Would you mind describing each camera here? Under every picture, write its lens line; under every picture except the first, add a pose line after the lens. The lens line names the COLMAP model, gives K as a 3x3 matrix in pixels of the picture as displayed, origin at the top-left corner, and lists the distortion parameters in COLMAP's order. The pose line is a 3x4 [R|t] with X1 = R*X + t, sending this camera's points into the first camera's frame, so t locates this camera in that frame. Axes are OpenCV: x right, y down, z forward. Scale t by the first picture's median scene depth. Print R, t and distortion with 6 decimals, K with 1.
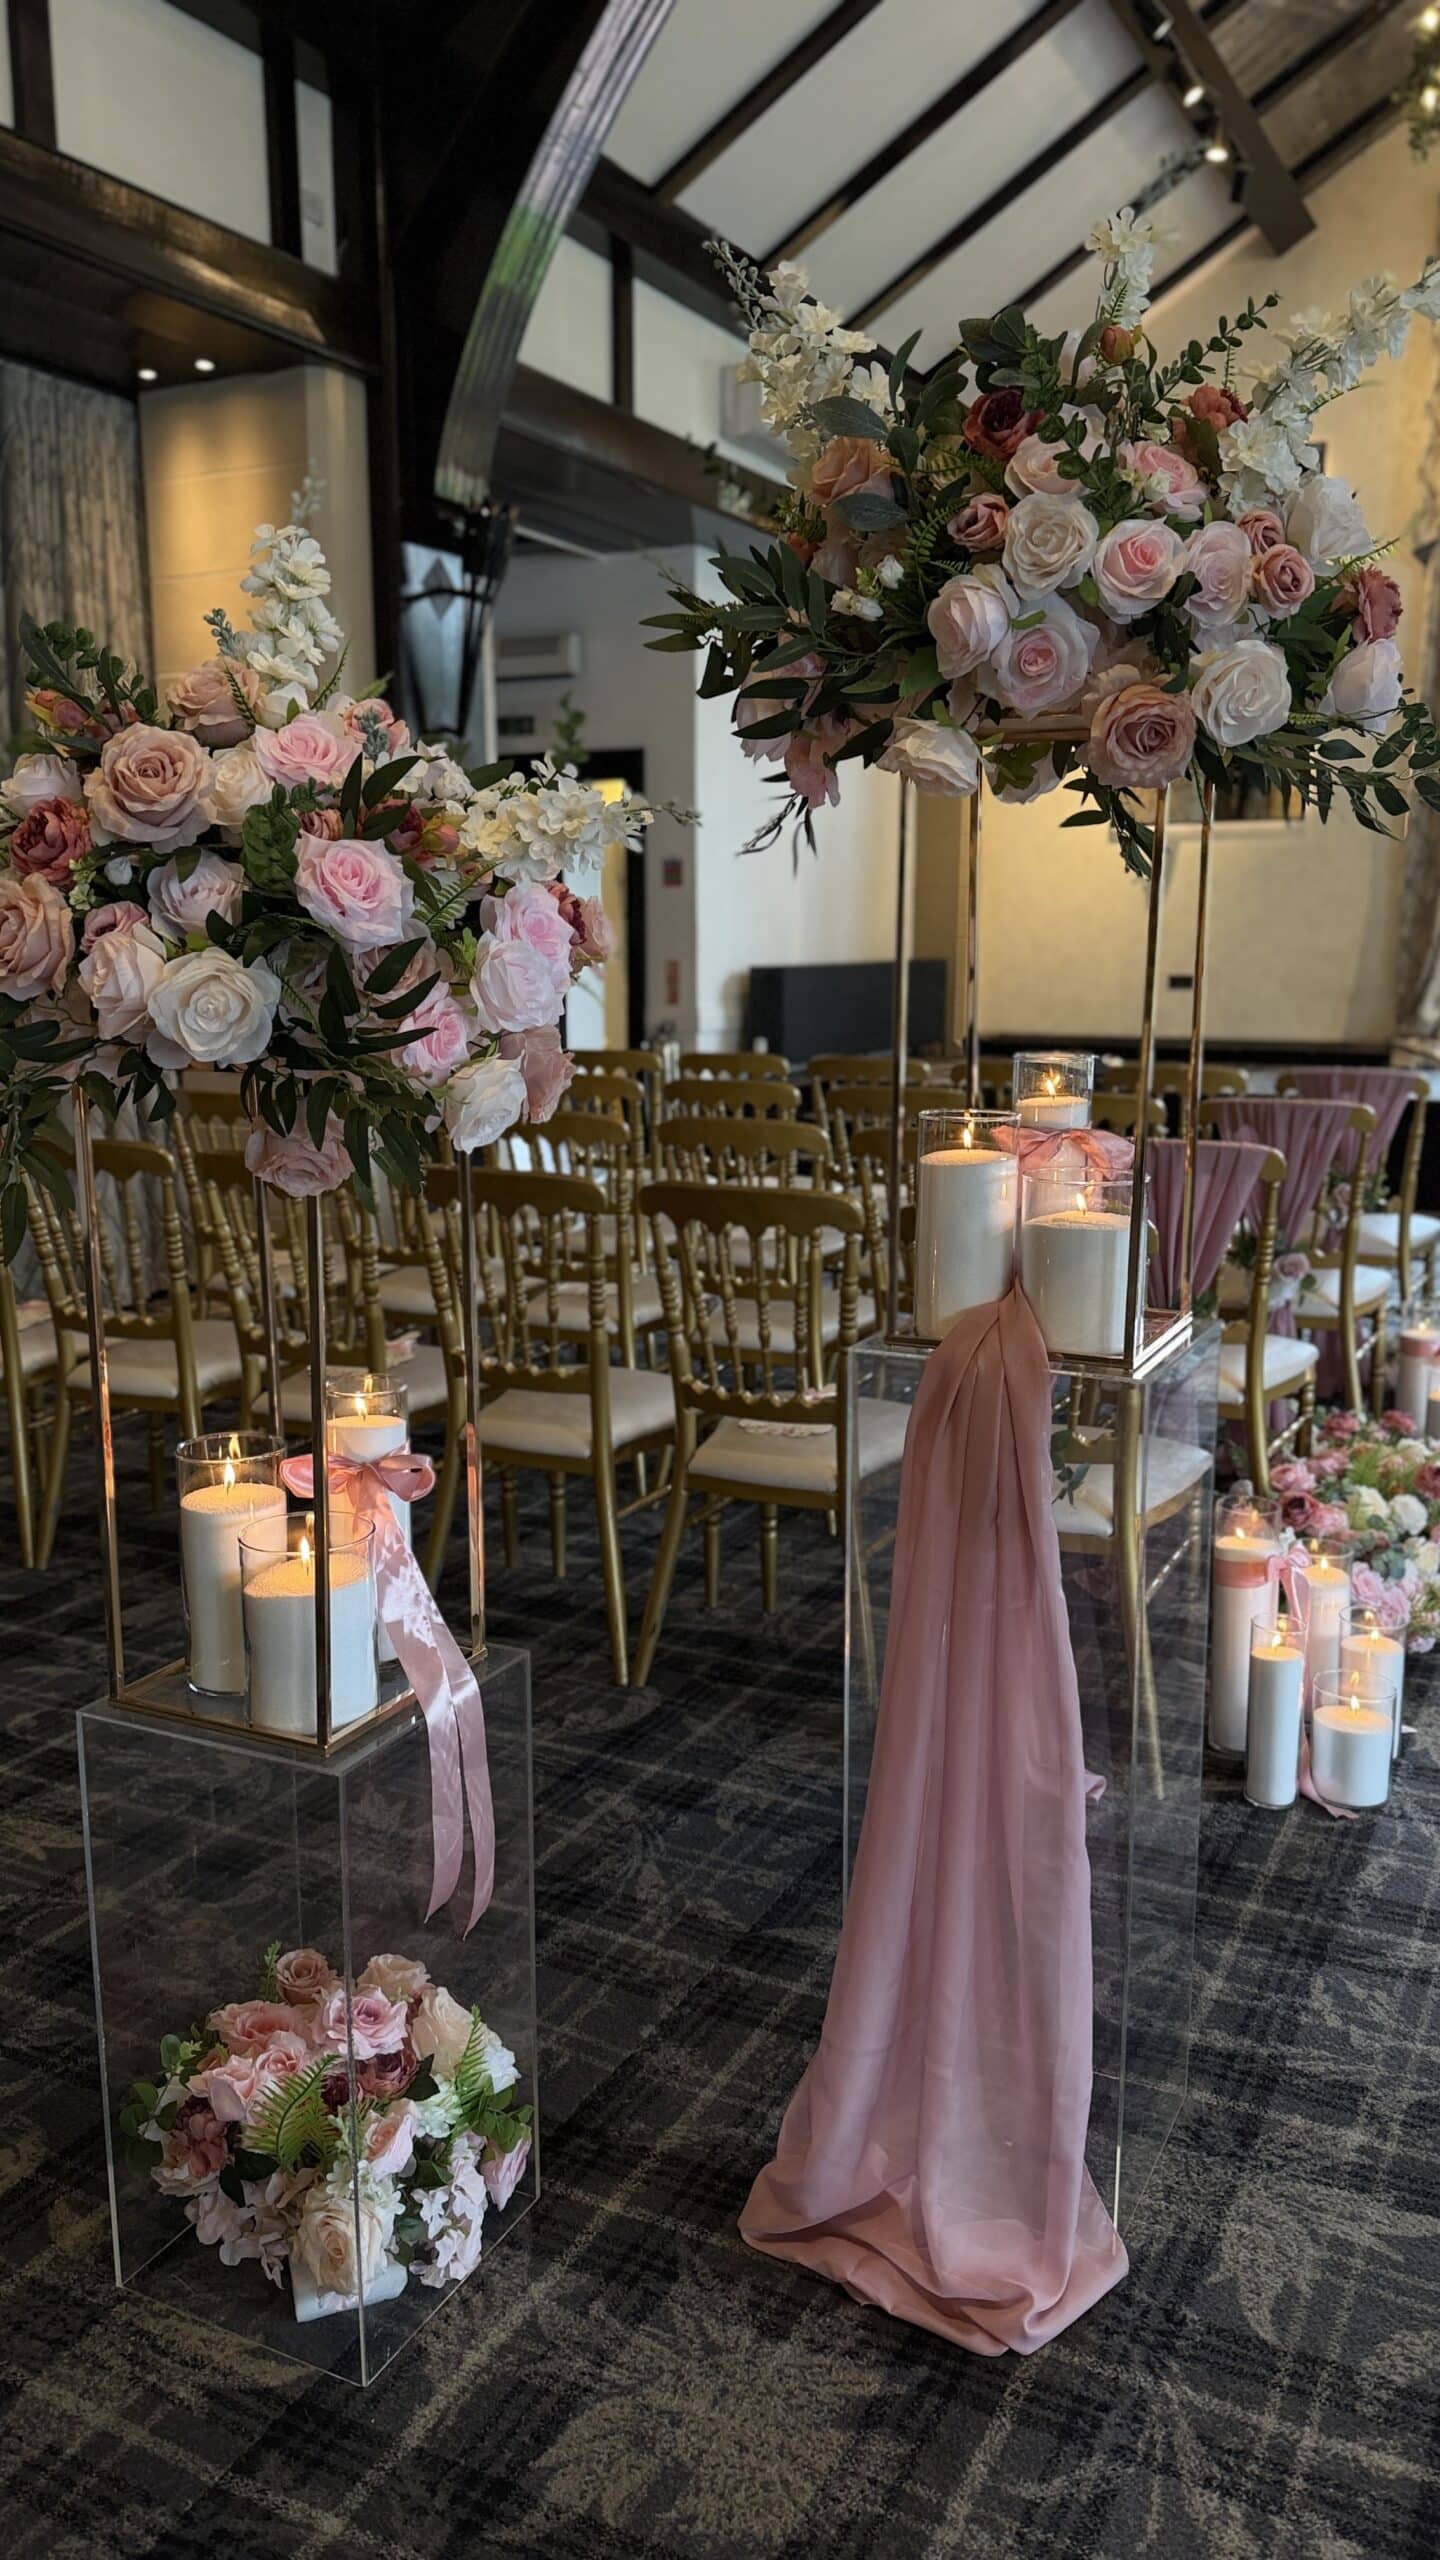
lens RADIAL K [[1911.3, 0, 713.0], [0, 1911.3, 1300.3], [0, 0, 1]] dist [0.167183, -0.360358]
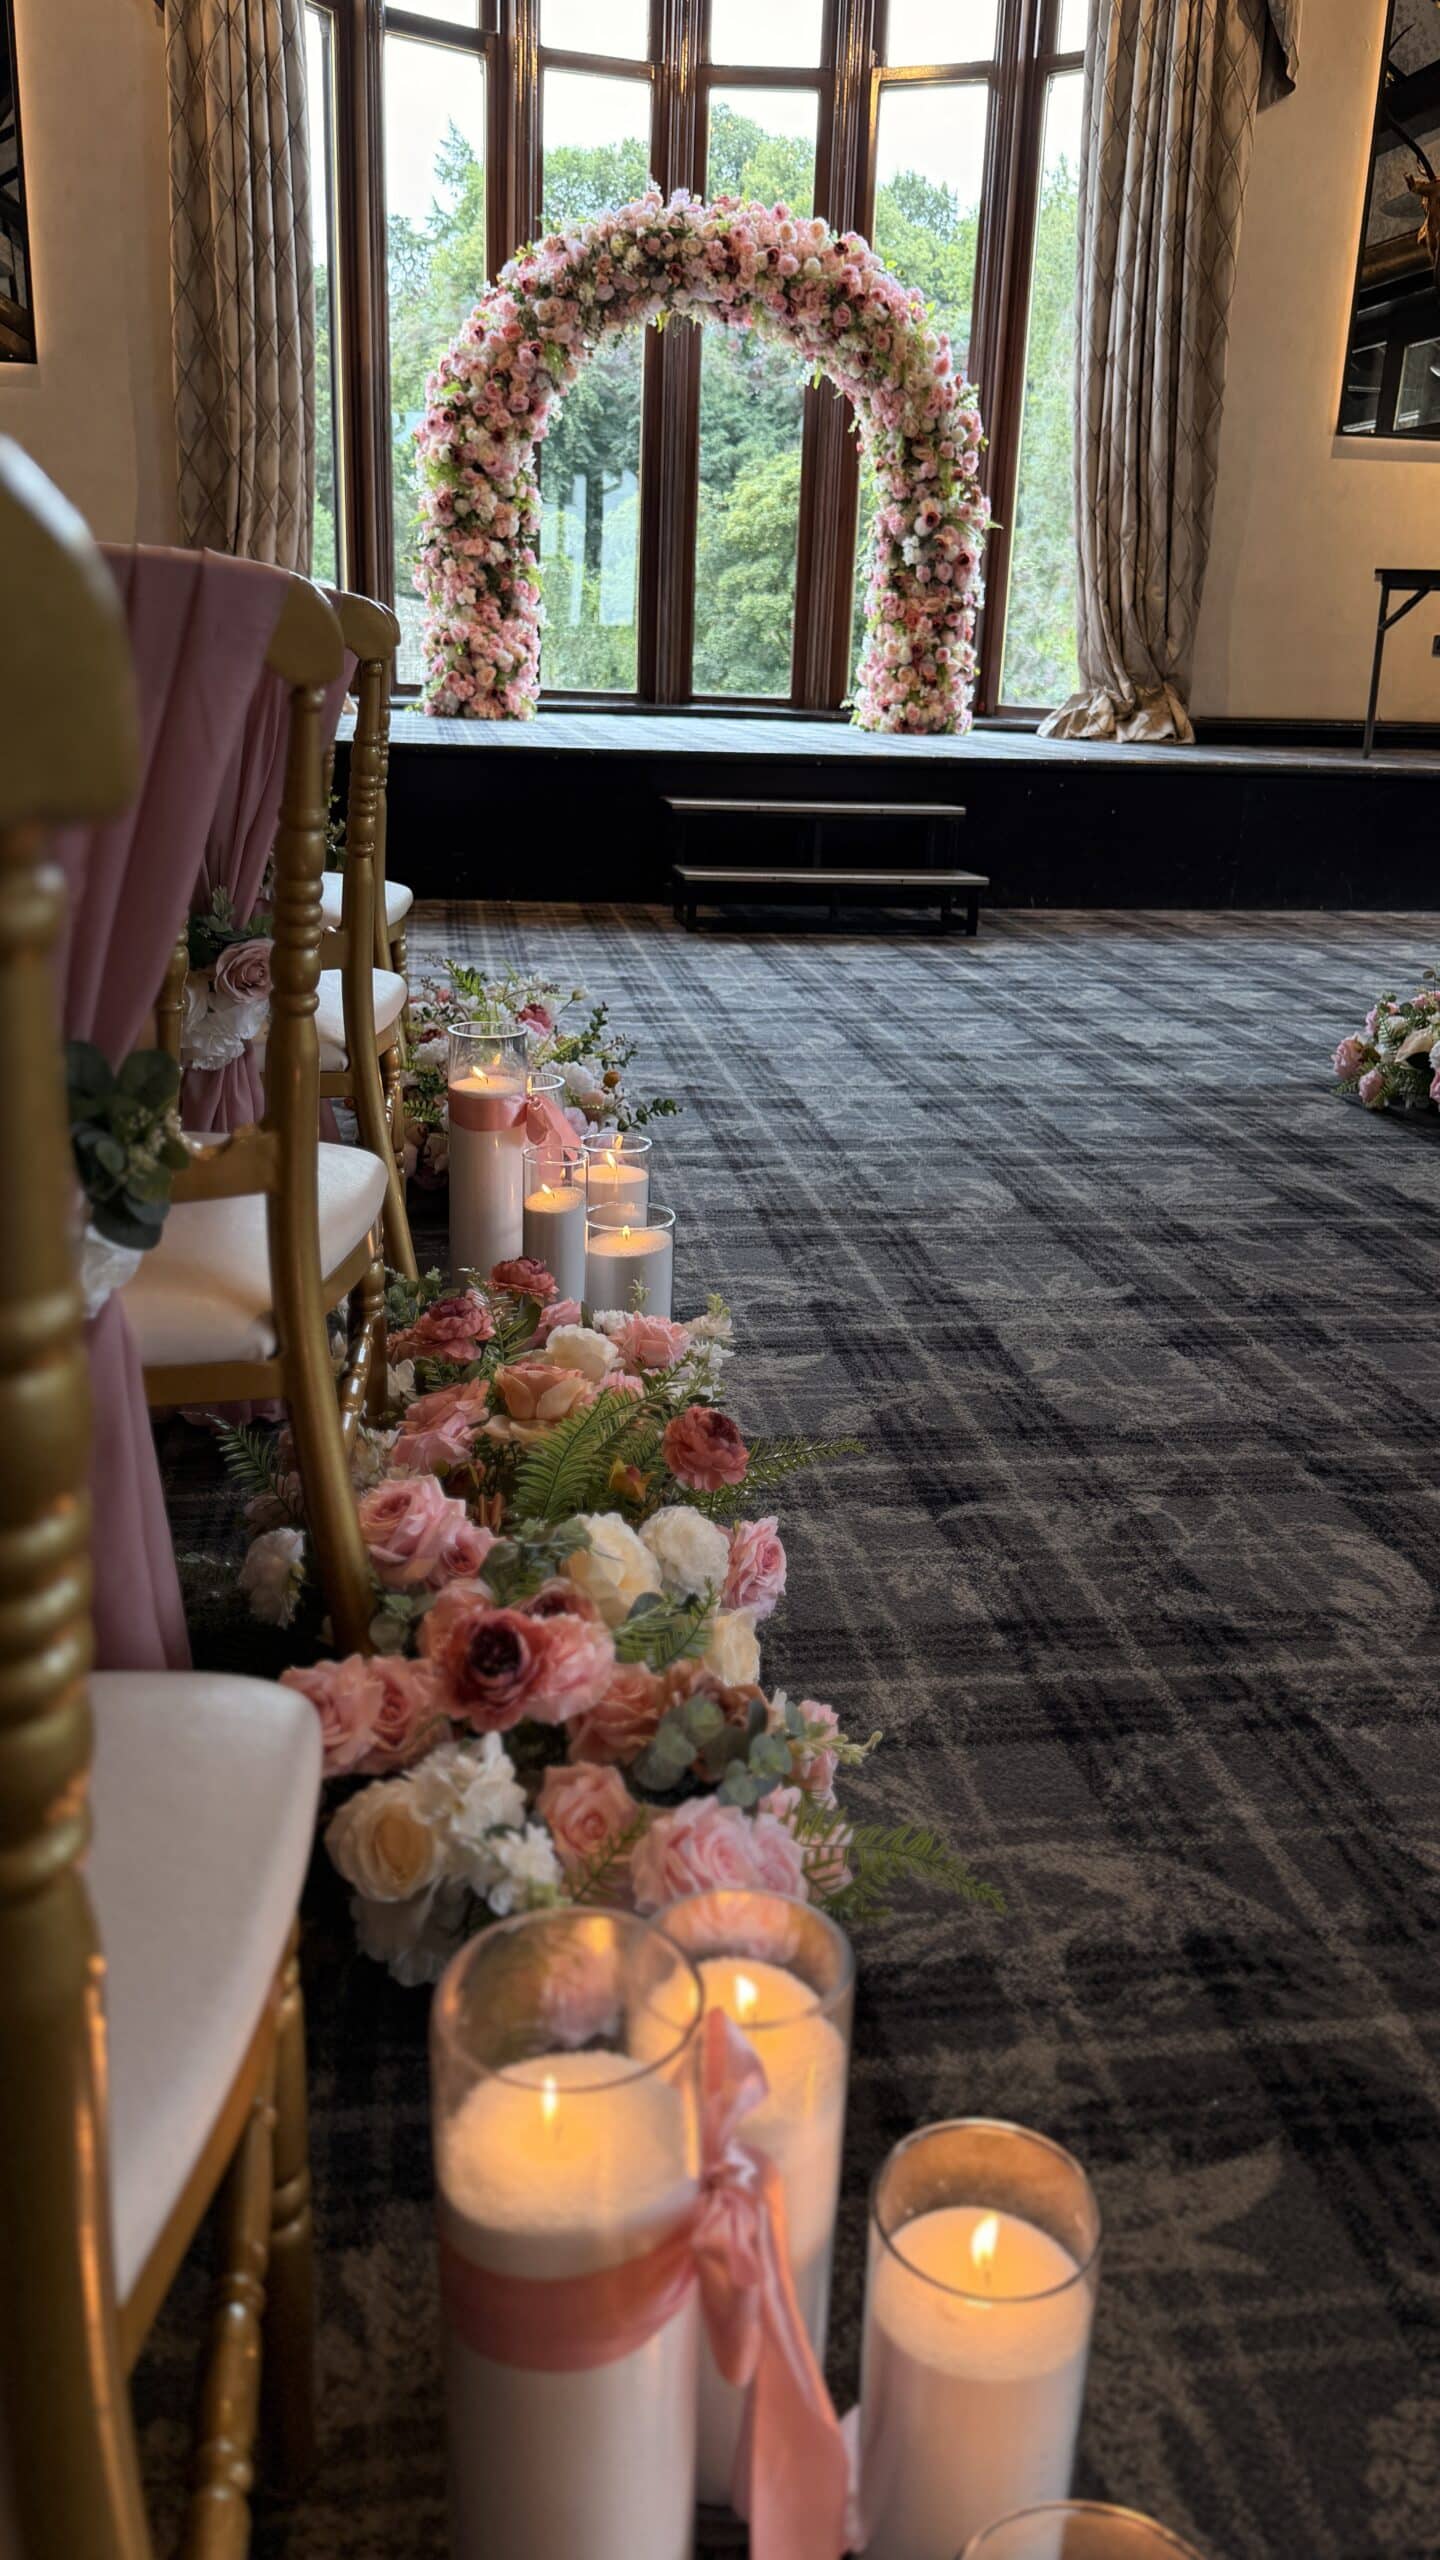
lens RADIAL K [[1911.3, 0, 713.0], [0, 1911.3, 1300.3], [0, 0, 1]] dist [0.167183, -0.360358]
pose [[0.815849, -0.158291, 0.556179, 0.144400], [0.076772, 0.982941, 0.167133, -0.009892], [-0.573147, -0.093656, 0.814083, 0.666839]]
